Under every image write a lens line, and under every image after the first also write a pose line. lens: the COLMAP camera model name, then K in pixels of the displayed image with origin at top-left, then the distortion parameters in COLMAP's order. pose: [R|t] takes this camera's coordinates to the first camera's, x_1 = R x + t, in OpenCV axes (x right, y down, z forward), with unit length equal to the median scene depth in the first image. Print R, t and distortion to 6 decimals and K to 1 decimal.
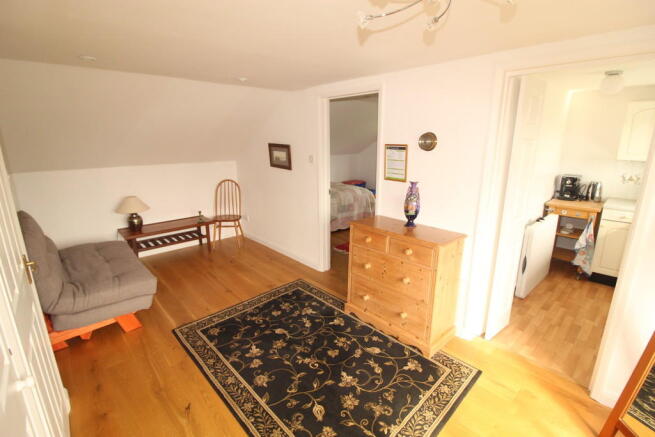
lens RADIAL K [[302.8, 0, 326.6], [0, 302.8, 214.6], [0, 0, 1]] dist [-0.000004, -0.014048]
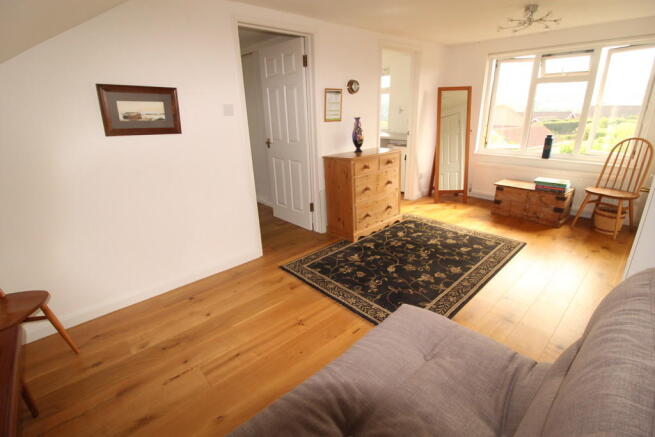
lens RADIAL K [[302.8, 0, 326.6], [0, 302.8, 214.6], [0, 0, 1]] dist [-0.000004, -0.014048]
pose [[0.011551, -0.323087, 0.946299, -1.159490], [0.272623, 0.911527, 0.307887, -0.173434], [-0.962052, 0.254427, 0.098610, 1.151533]]
